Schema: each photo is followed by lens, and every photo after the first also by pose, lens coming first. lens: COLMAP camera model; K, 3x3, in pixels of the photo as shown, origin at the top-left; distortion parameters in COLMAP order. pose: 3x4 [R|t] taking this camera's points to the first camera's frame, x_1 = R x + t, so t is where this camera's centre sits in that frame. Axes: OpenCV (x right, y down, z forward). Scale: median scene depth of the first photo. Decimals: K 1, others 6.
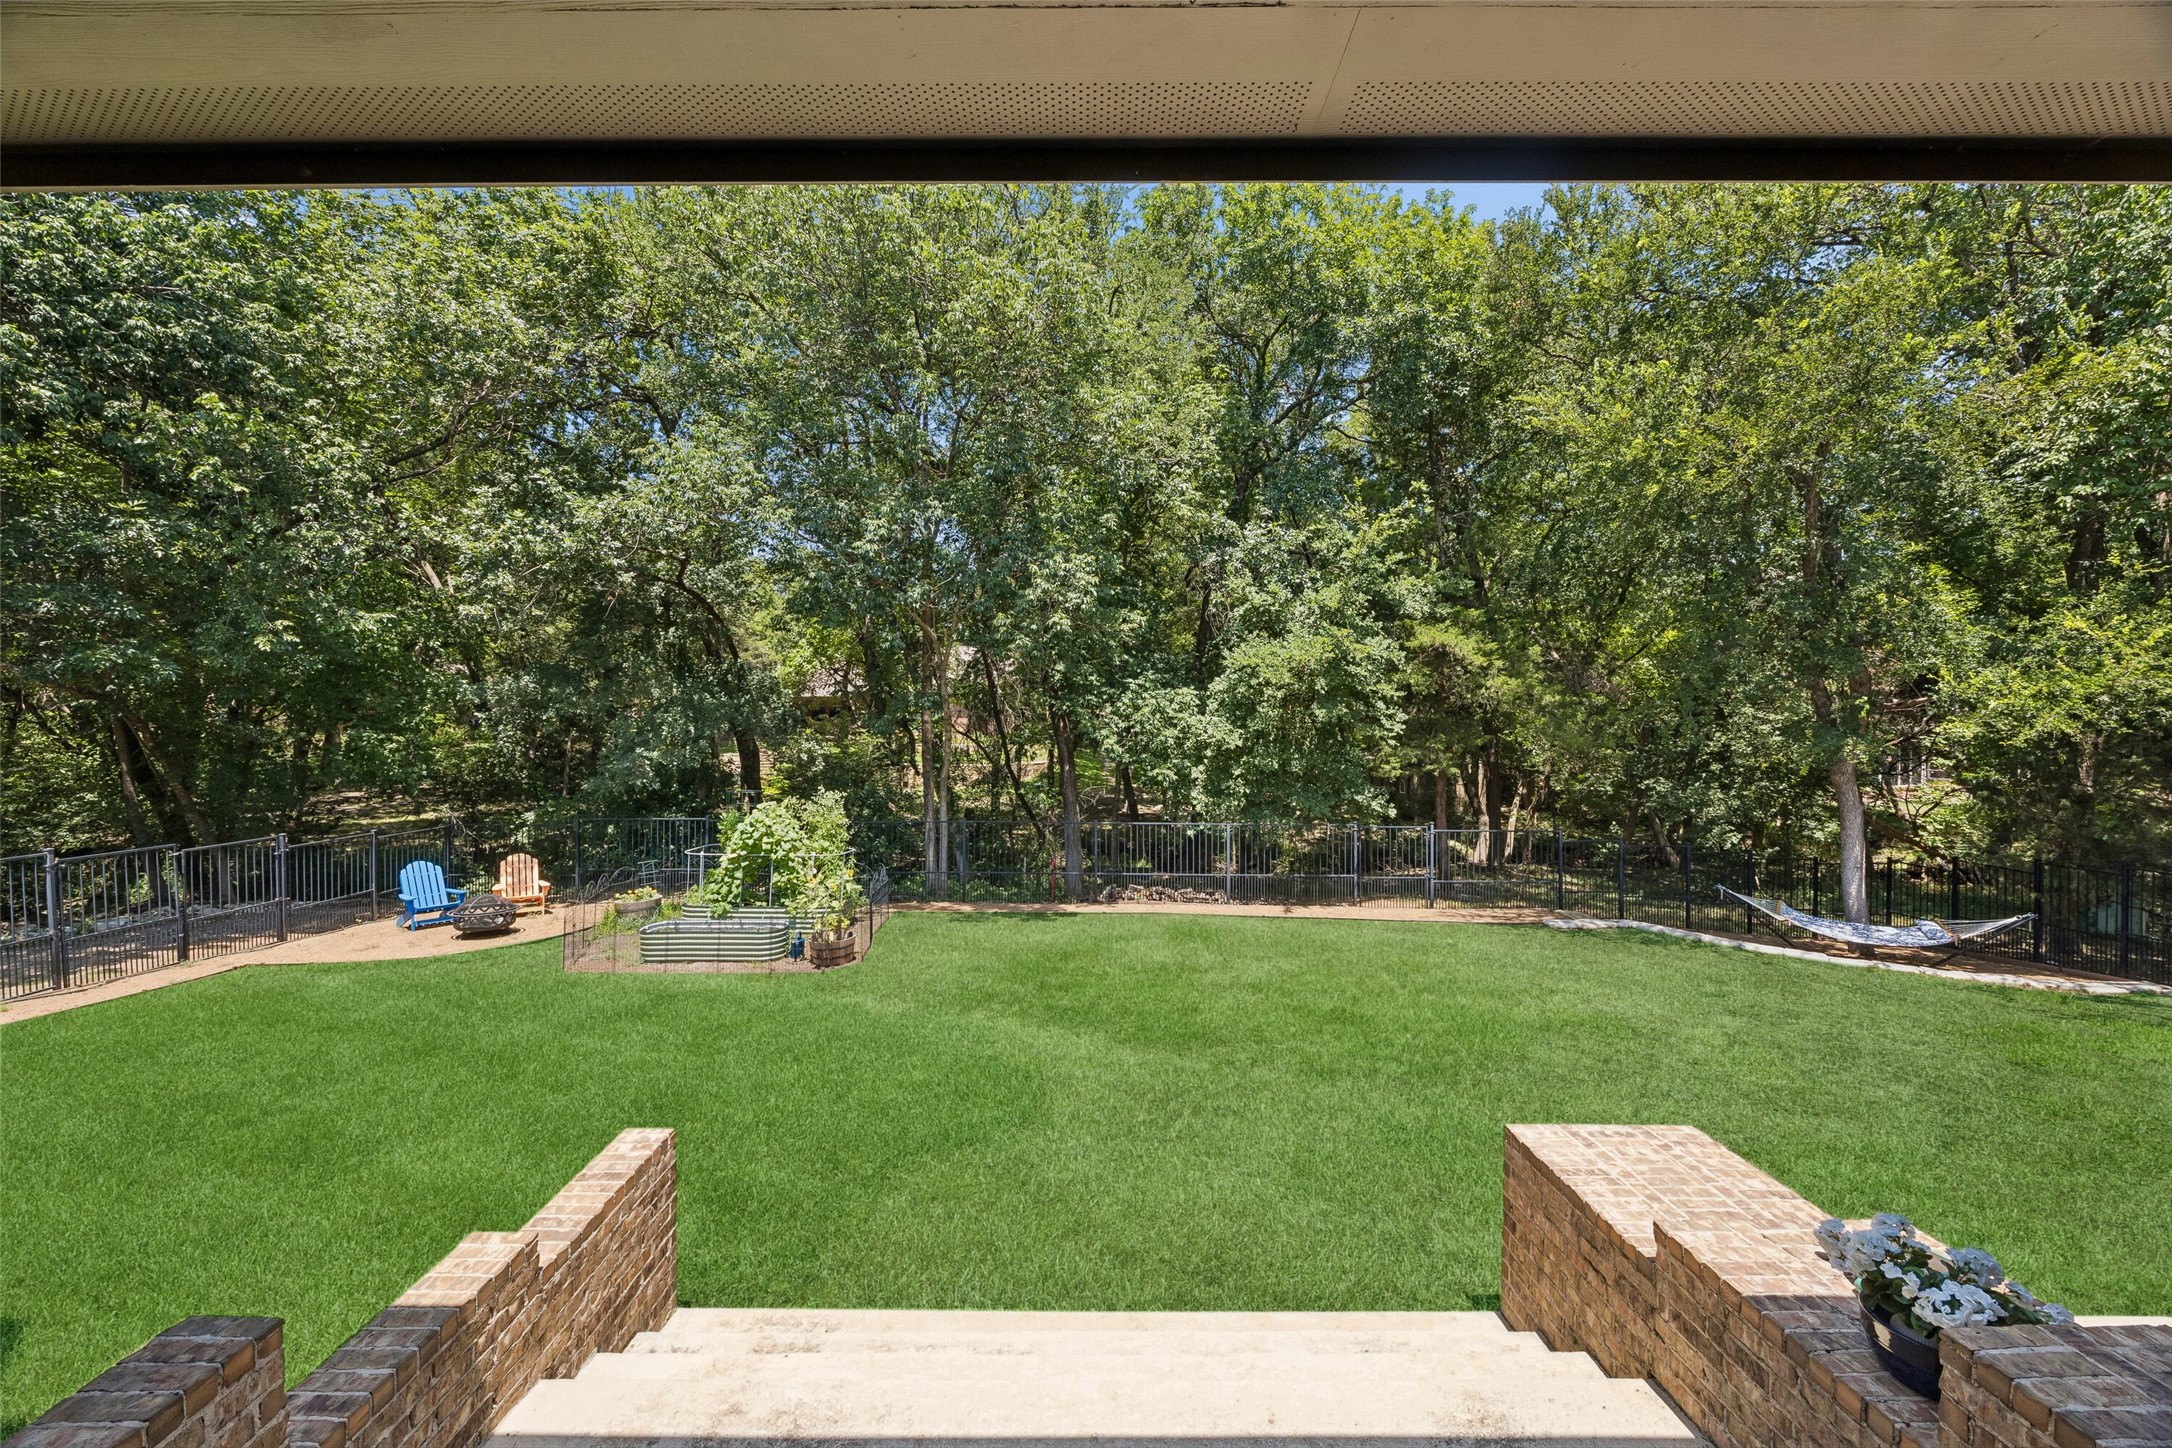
lens RADIAL K [[840.6, 0, 1089.9], [0, 840.6, 732.9], [0, 0, 1]] dist [-0.004864, 0.000072]
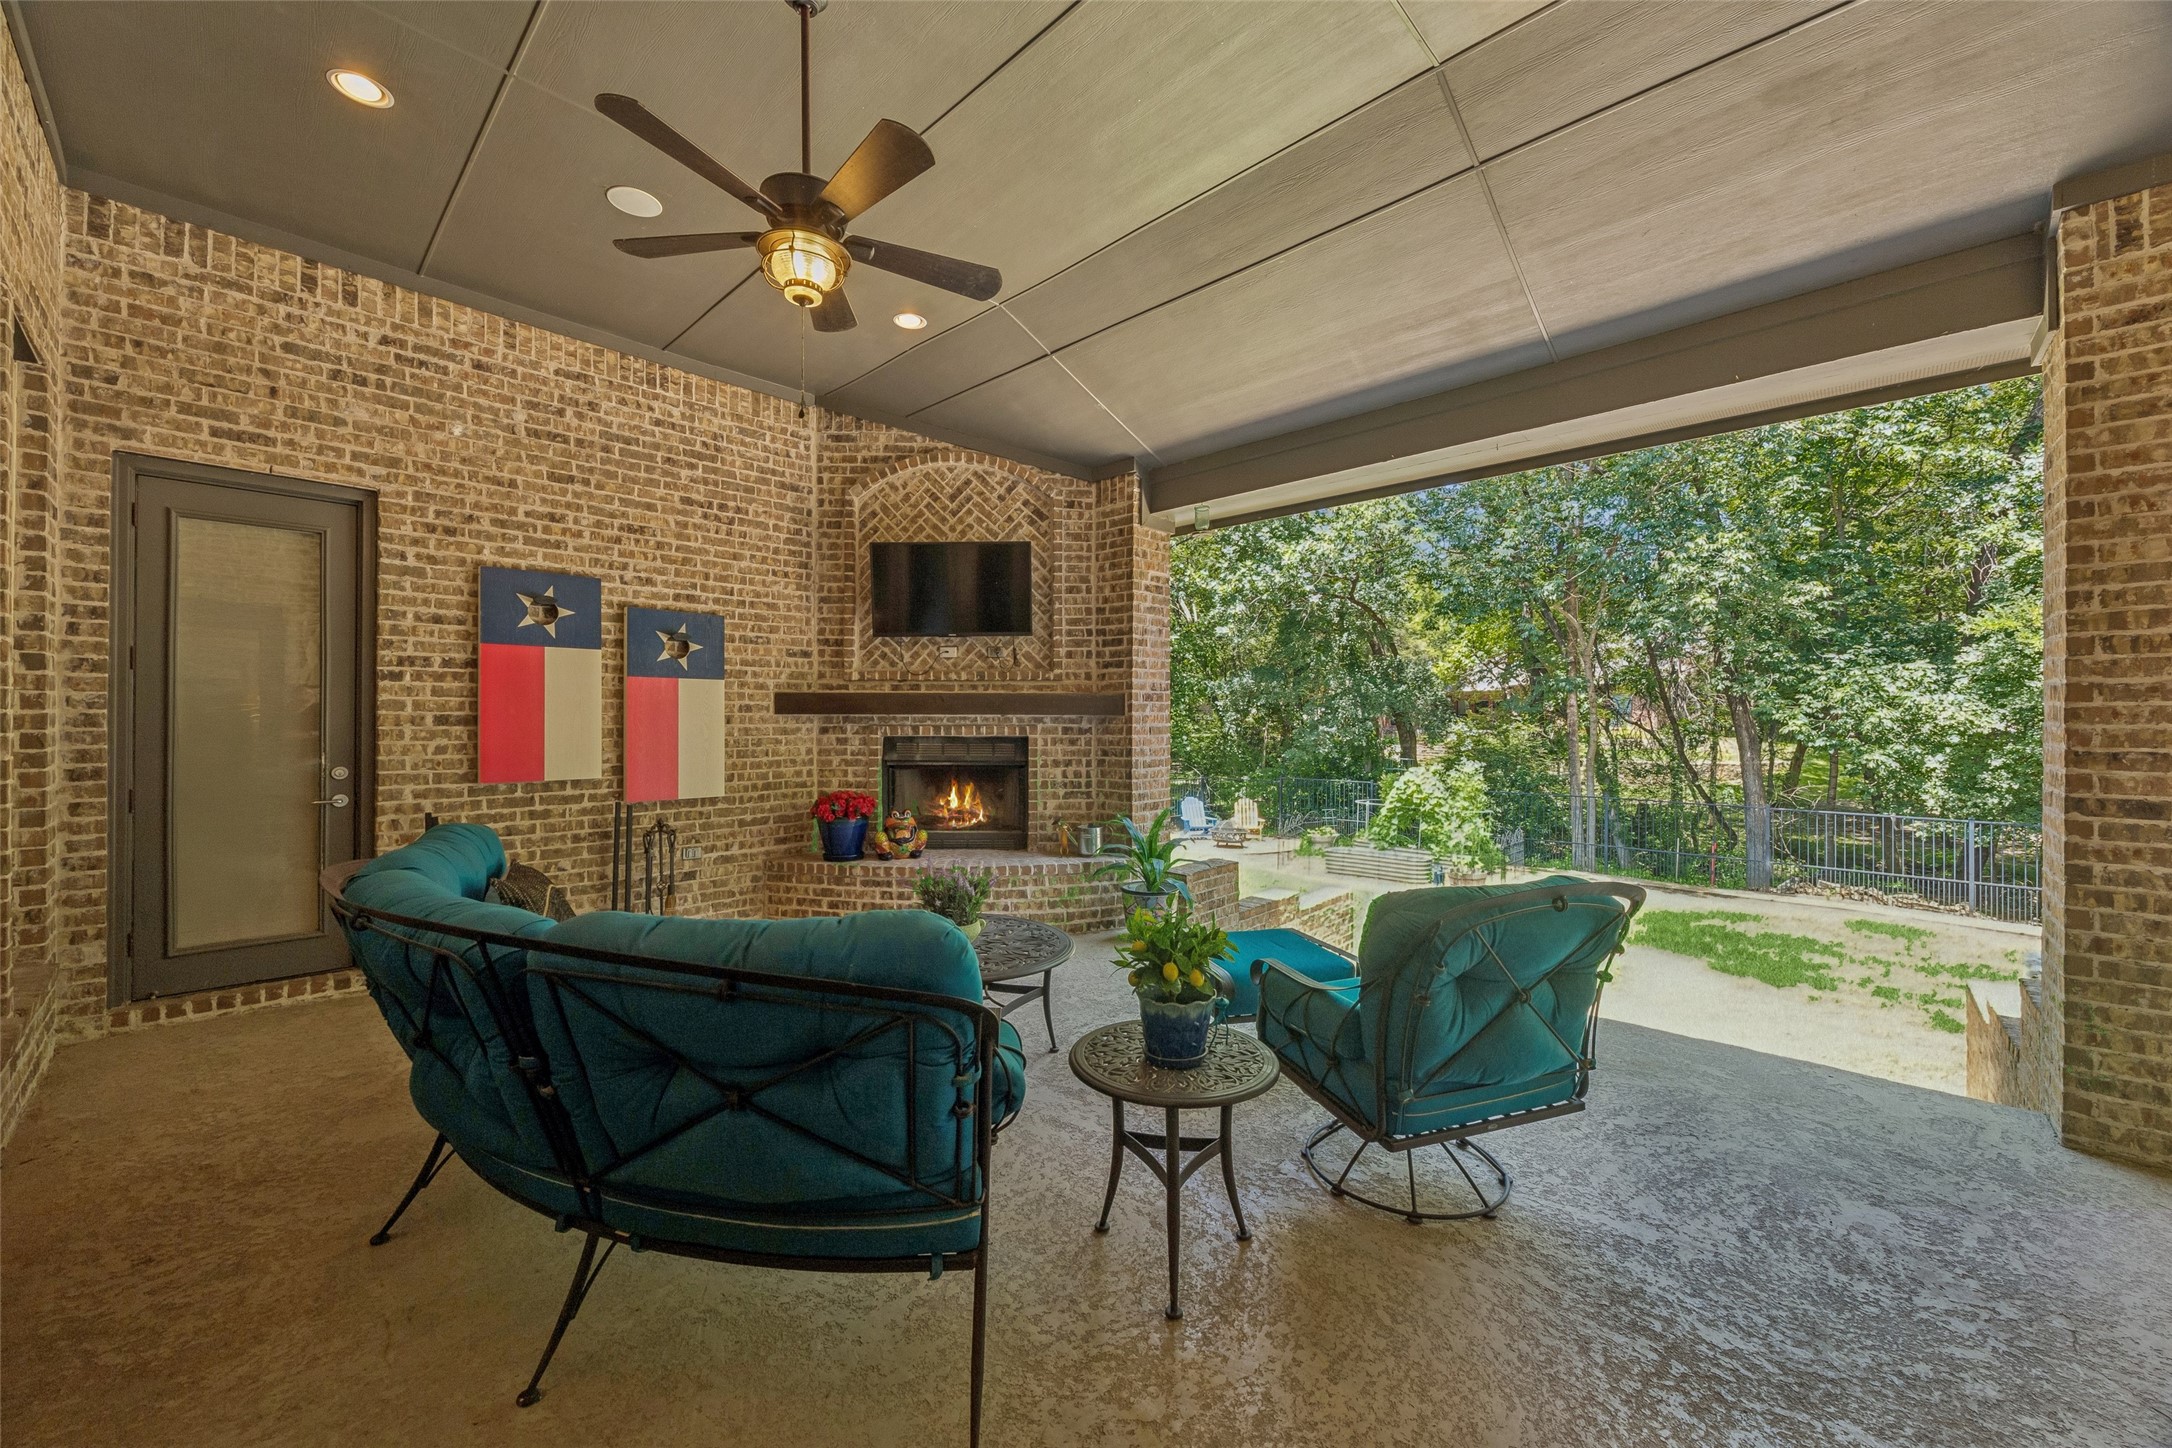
lens RADIAL K [[840.6, 0, 1092.9], [0, 840.6, 715.9], [0, 0, 1]] dist [-0.004864, 0.000072]
pose [[0.732718, -0.003920, -0.680521, 0.089425], [-0.008071, 0.999863, -0.014450, 0.022053], [0.680485, 0.016080, 0.732586, -0.195992]]
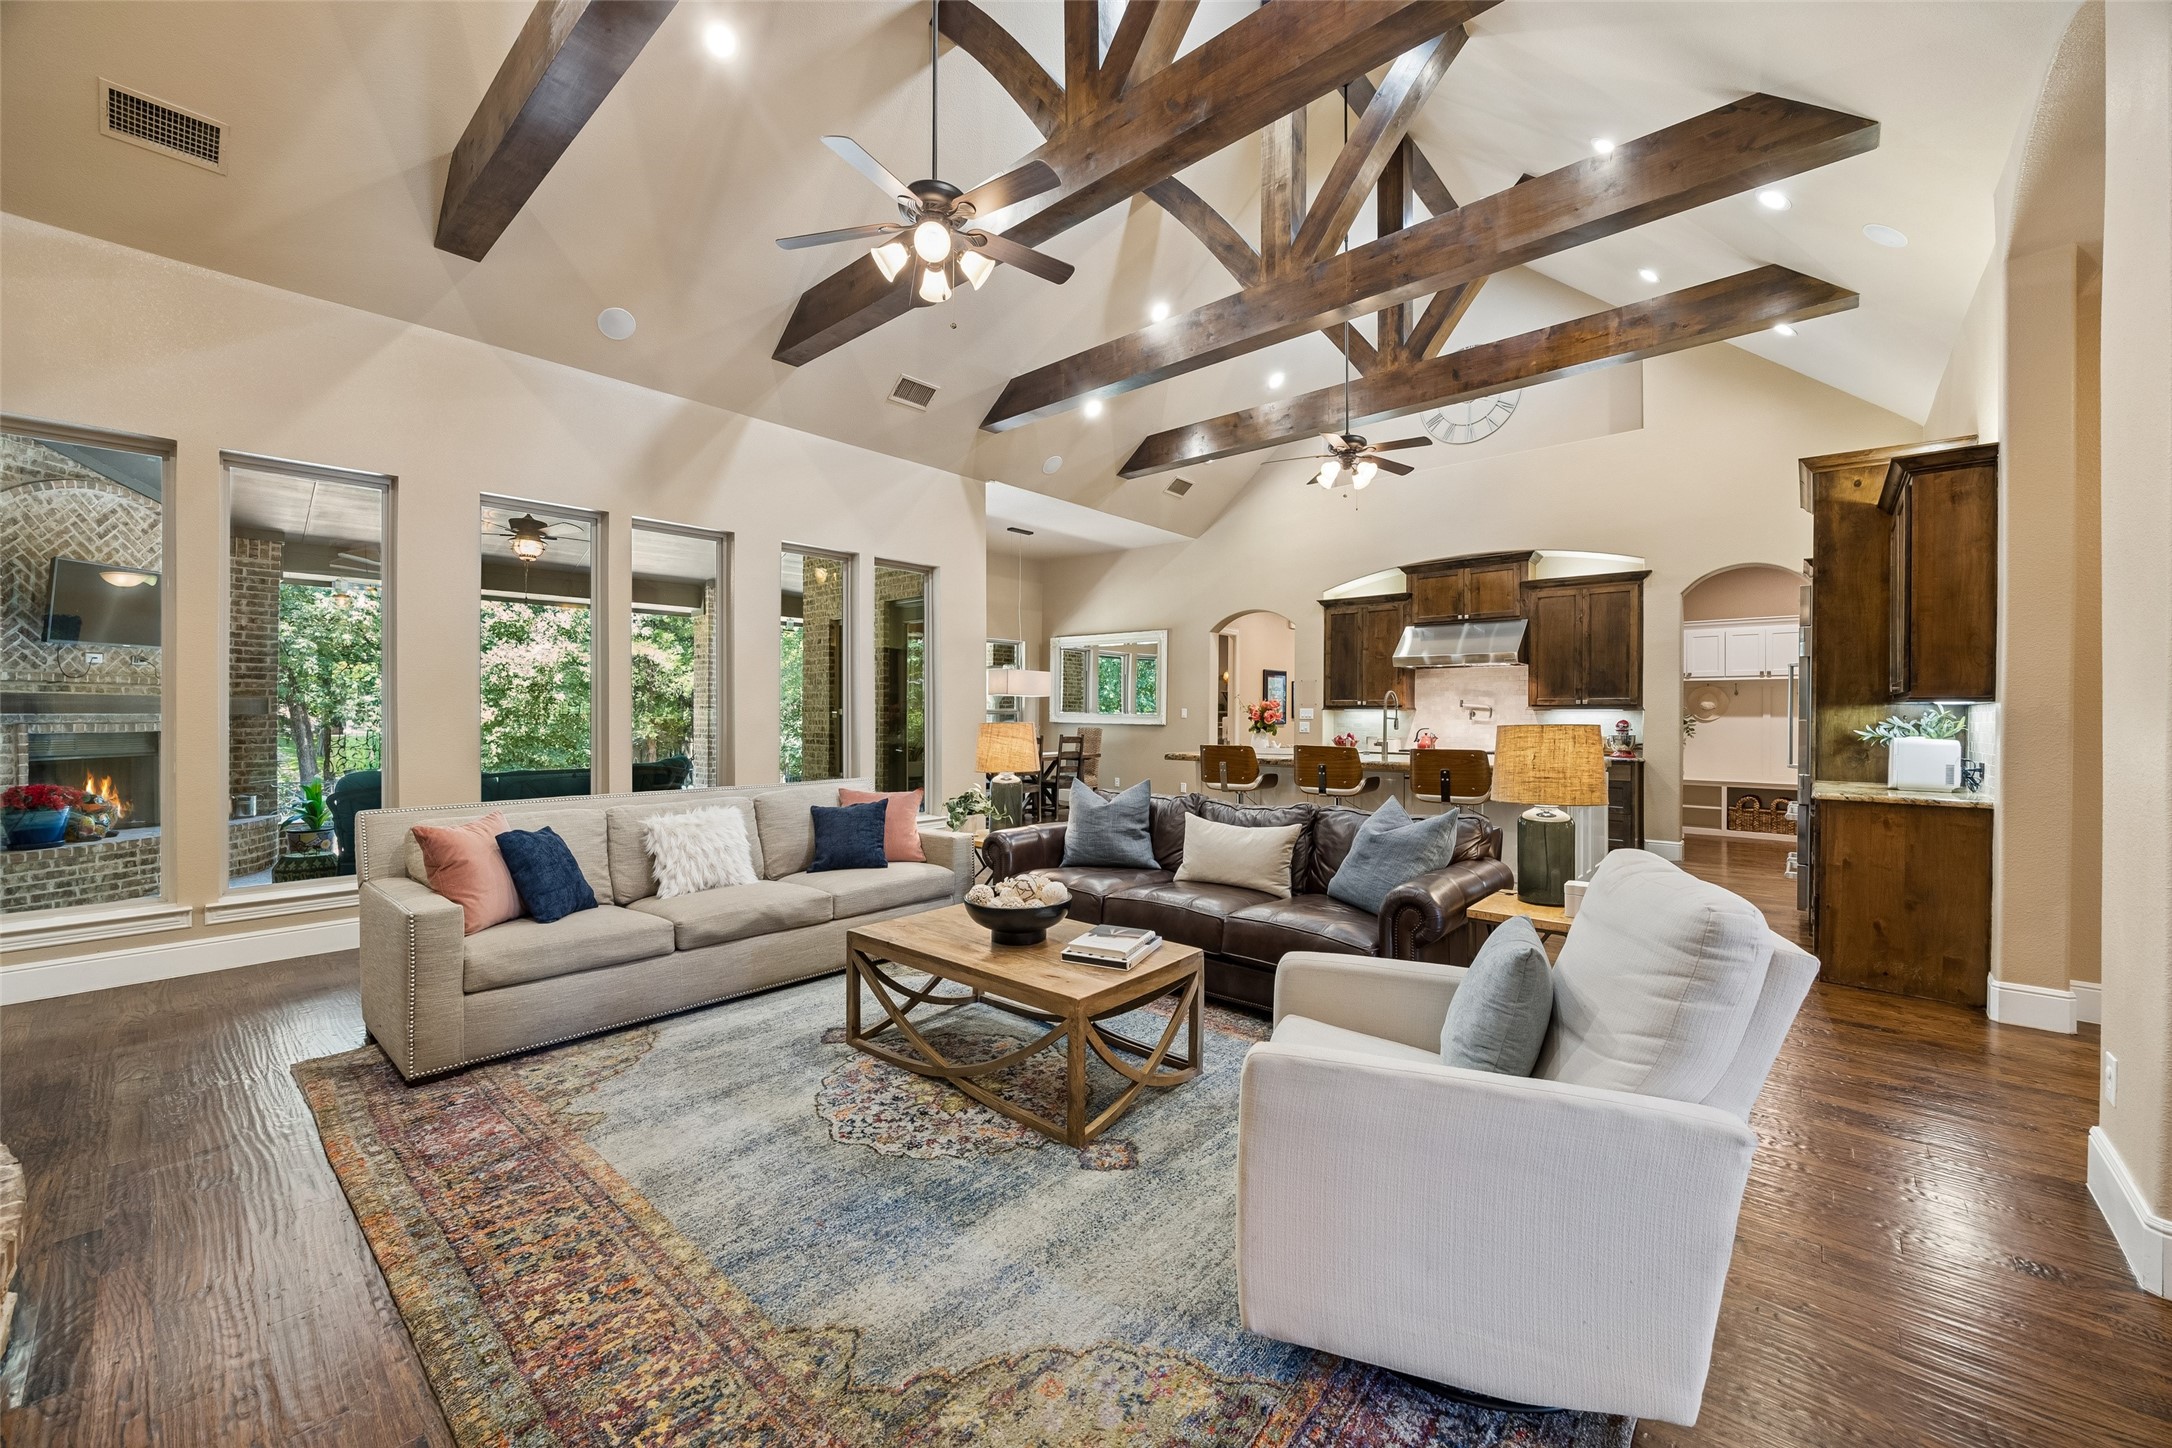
lens RADIAL K [[840.6, 0, 1050.3], [0, 840.6, 707.2], [0, 0, 1]] dist [-0.004864, 0.000072]
pose [[0.674765, 0.000943, 0.738032, -0.248463], [0.013643, 0.999812, -0.013751, 0.026387], [-0.737906, 0.019348, 0.674626, -0.674988]]
